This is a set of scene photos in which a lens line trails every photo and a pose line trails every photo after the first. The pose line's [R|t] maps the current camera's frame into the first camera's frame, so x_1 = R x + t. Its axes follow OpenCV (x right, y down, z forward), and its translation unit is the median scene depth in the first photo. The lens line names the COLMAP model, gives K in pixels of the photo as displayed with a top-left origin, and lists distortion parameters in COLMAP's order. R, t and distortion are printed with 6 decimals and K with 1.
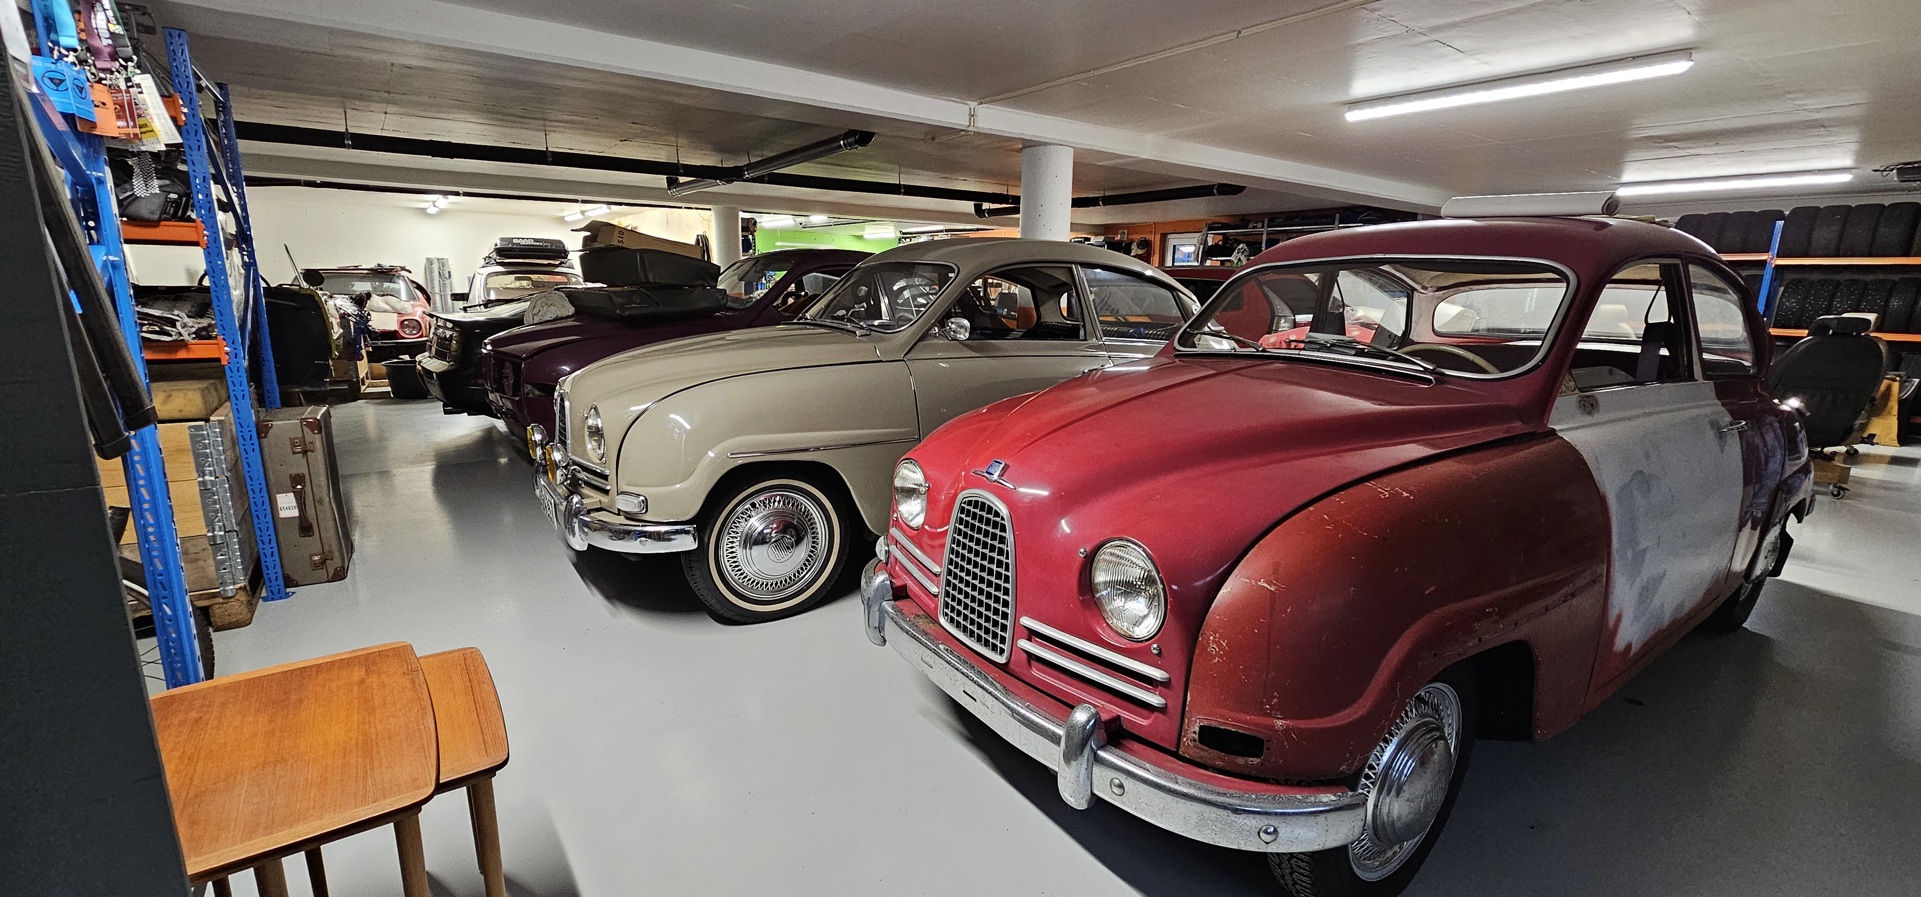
lens RADIAL K [[781.9, 0, 960.5], [0, 781.9, 448.5], [0, 0, 1]] dist [-0.002425, -0.000192]
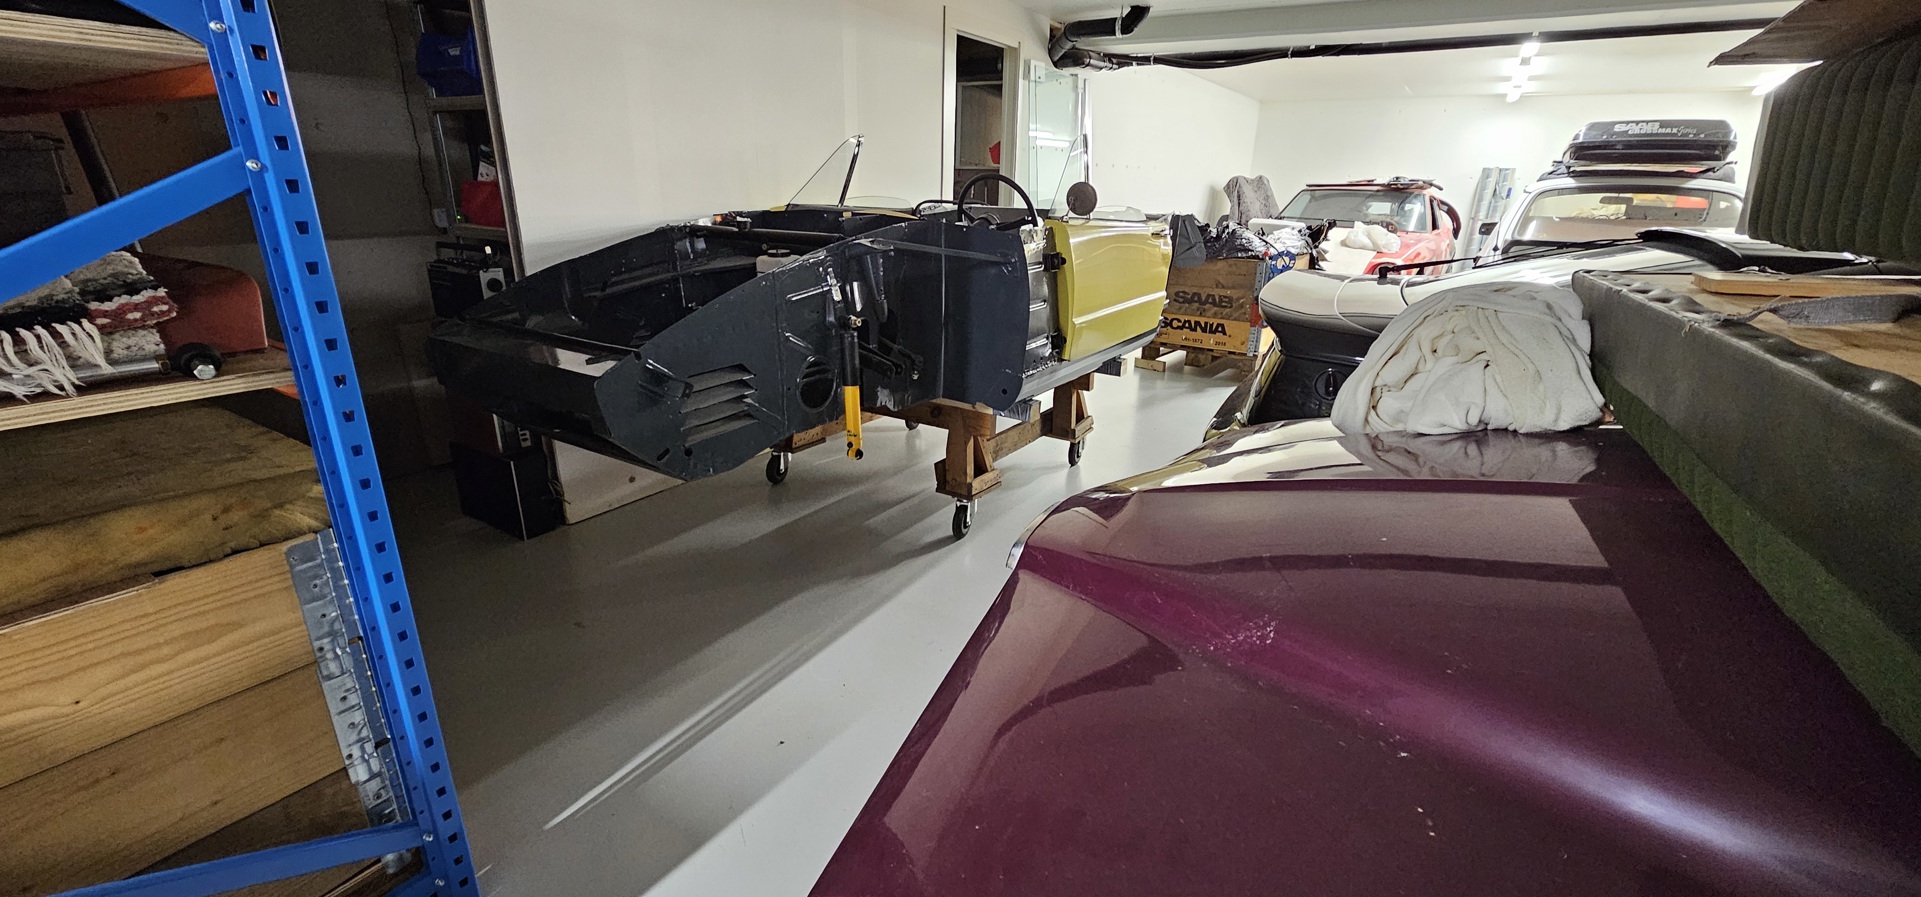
lens RADIAL K [[781.9, 0, 960.5], [0, 781.9, 448.5], [0, 0, 1]] dist [-0.002425, -0.000192]
pose [[0.355546, 0.293430, -0.887404, -0.183910], [-0.205489, 0.950752, 0.232046, -0.084893], [0.911790, 0.099849, 0.398333, 0.379866]]
